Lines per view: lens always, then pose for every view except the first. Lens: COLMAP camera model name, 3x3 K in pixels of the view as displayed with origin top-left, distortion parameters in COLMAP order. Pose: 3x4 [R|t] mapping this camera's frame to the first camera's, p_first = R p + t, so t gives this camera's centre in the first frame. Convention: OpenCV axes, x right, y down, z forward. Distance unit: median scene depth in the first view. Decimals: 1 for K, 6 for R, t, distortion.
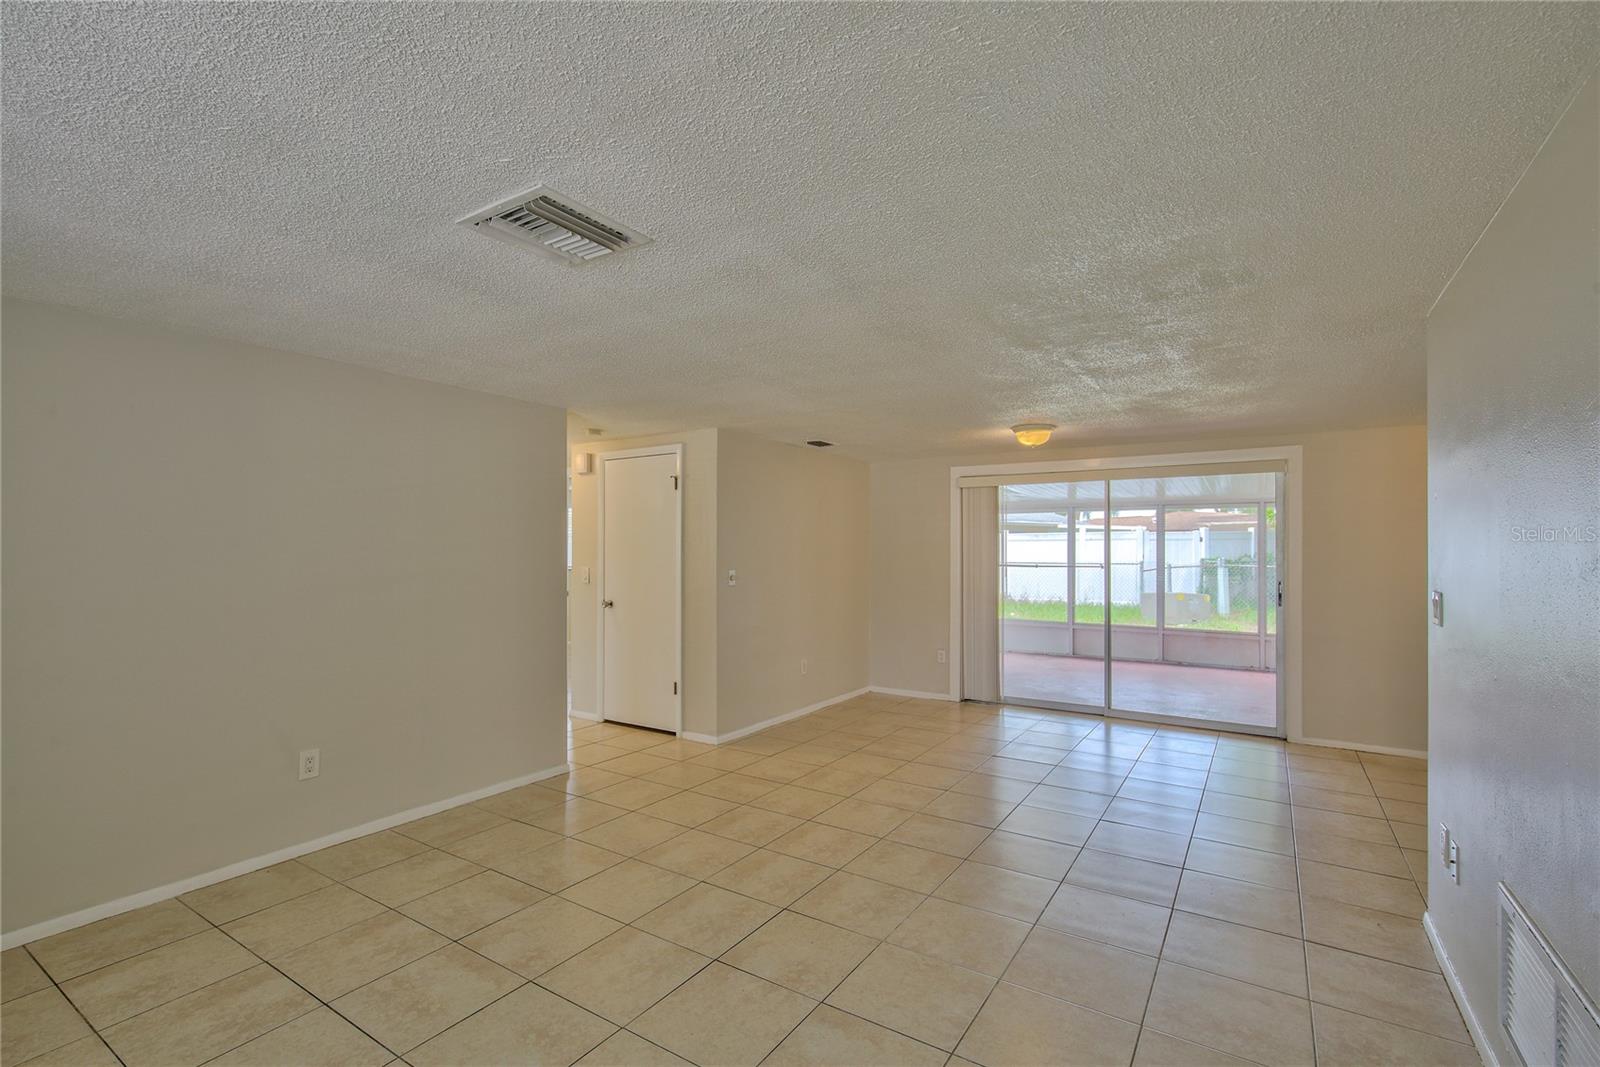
lens RADIAL K [[723.6, 0, 793.8], [0, 723.6, 524.0], [0, 0, 1]] dist [0.001054, 0.000658]
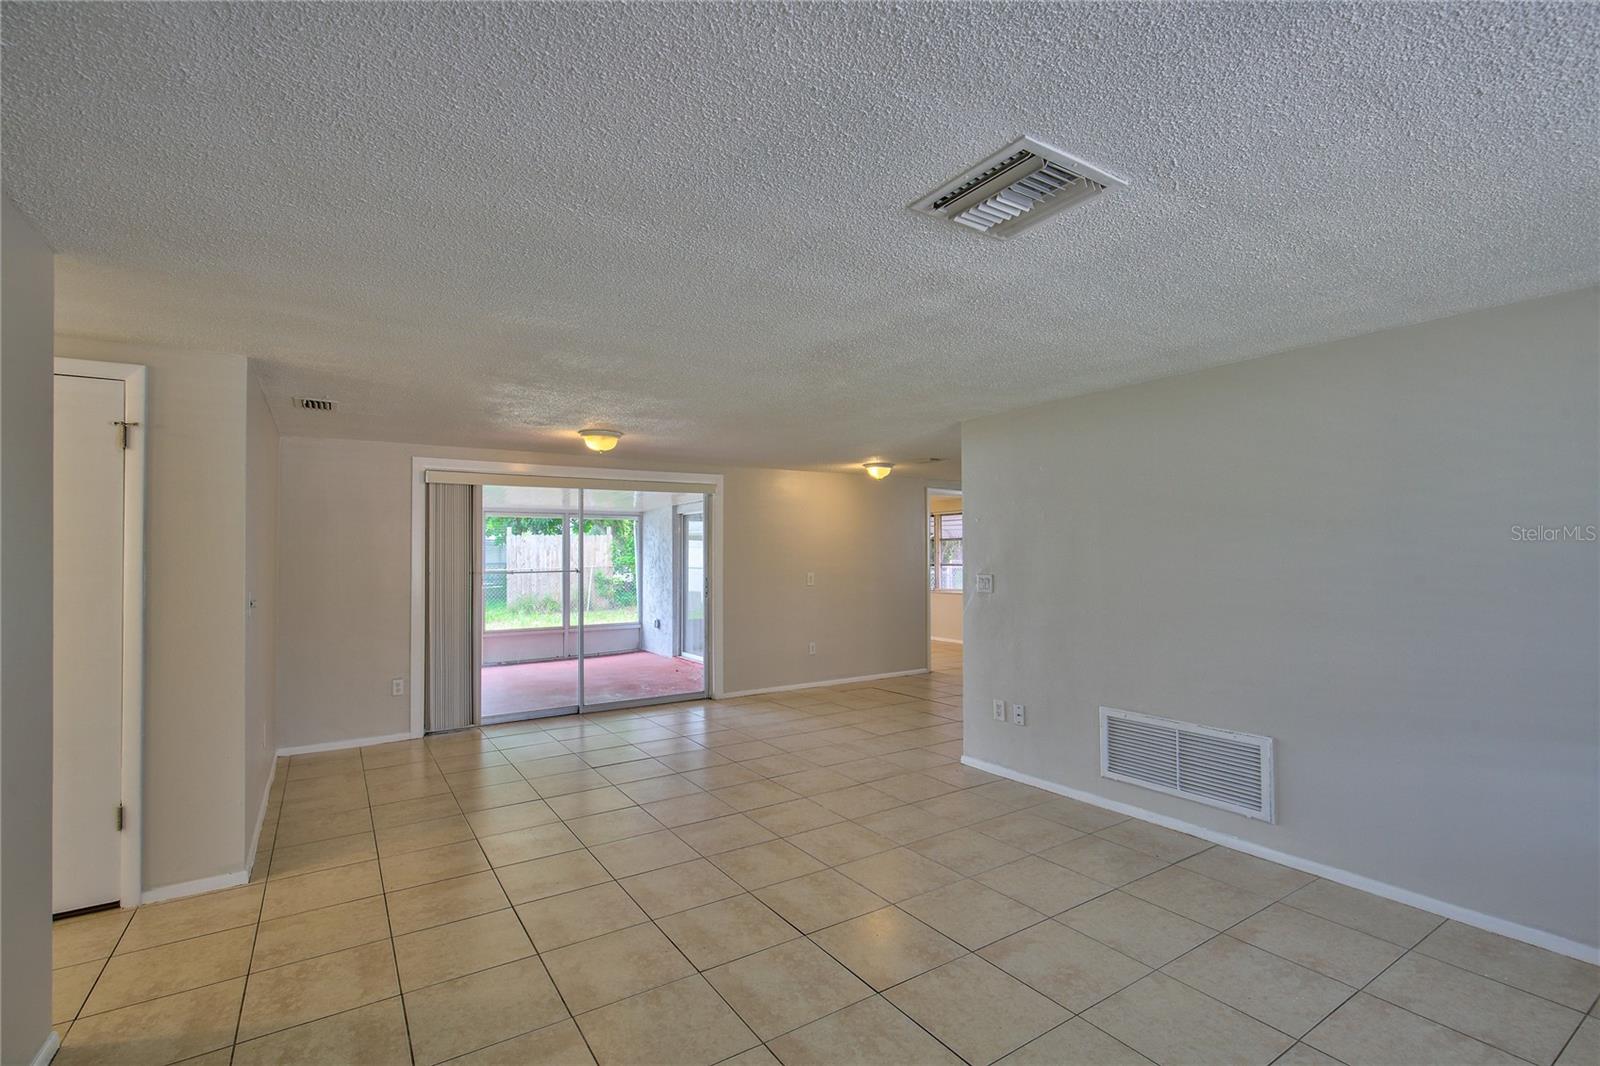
lens RADIAL K [[723.6, 0, 807.9], [0, 723.6, 528.3], [0, 0, 1]] dist [0.001054, 0.000658]
pose [[0.401627, 0.026938, 0.915407, -0.457757], [-0.025694, 0.999505, -0.018140, 0.009362], [-0.915443, -0.016235, 0.402120, 0.322219]]
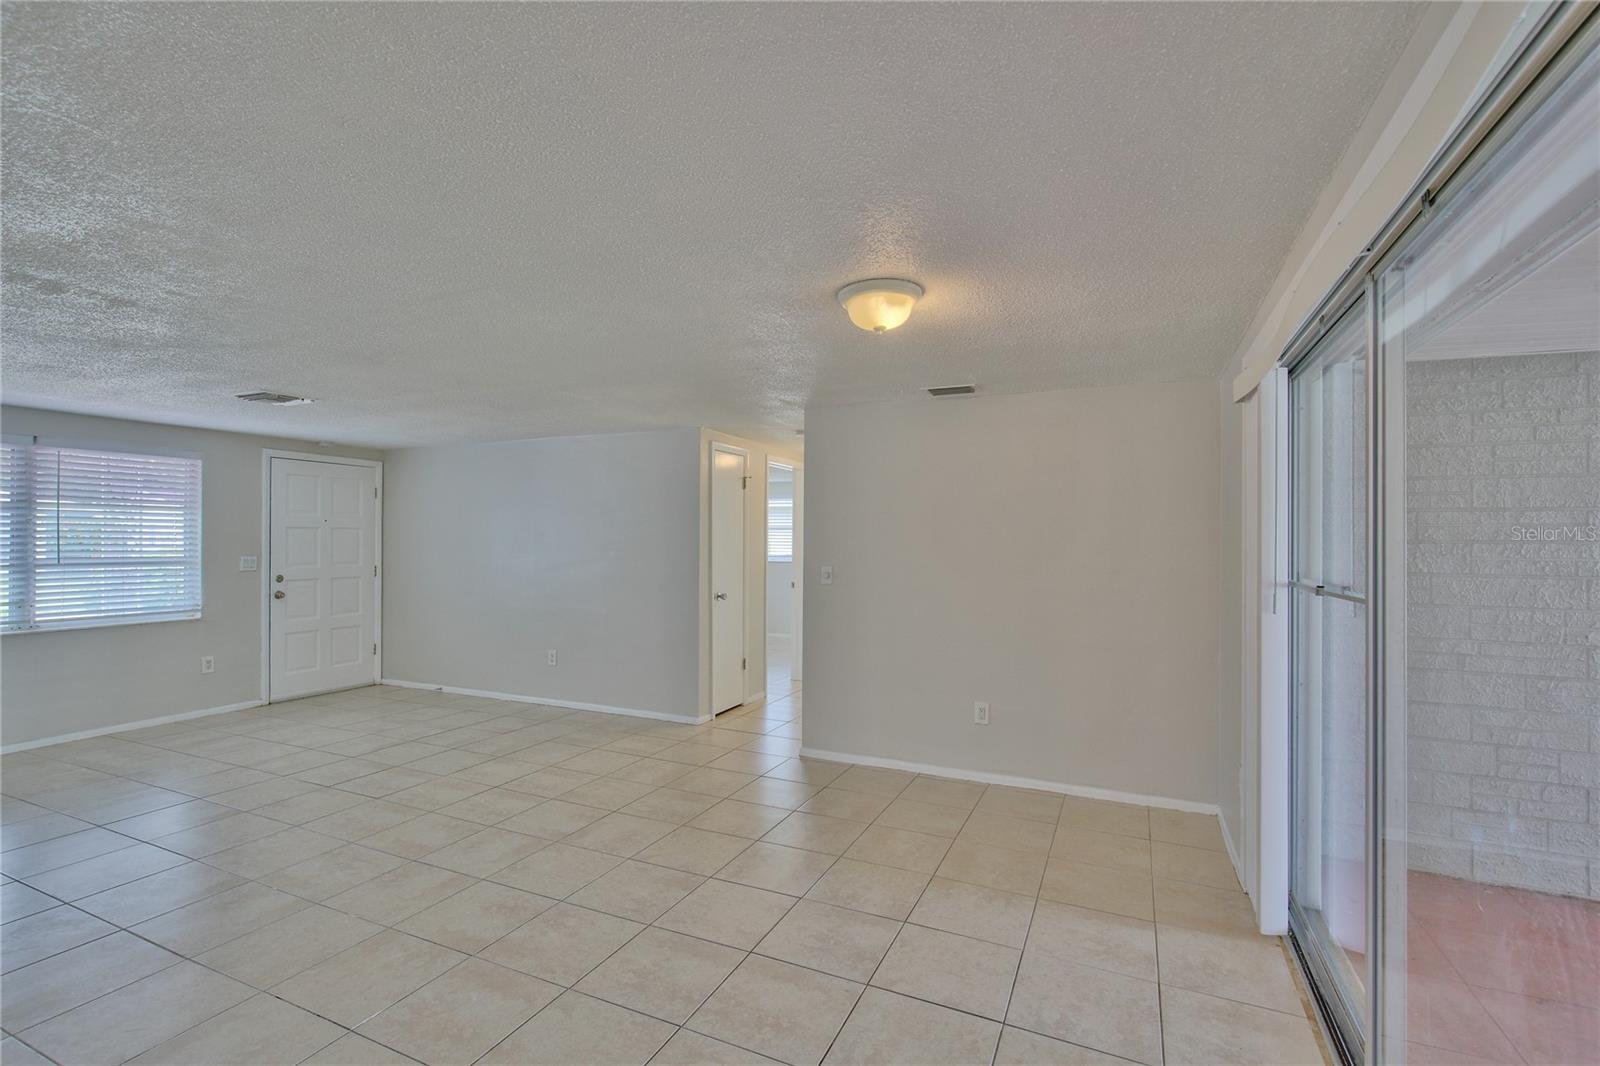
lens RADIAL K [[723.6, 0, 799.2], [0, 723.6, 532.6], [0, 0, 1]] dist [0.001054, 0.000658]
pose [[0.136162, -0.014723, -0.990577, 0.774147], [0.036254, 0.999294, -0.009869, 0.030005], [0.990023, -0.034568, 0.136600, 0.843624]]
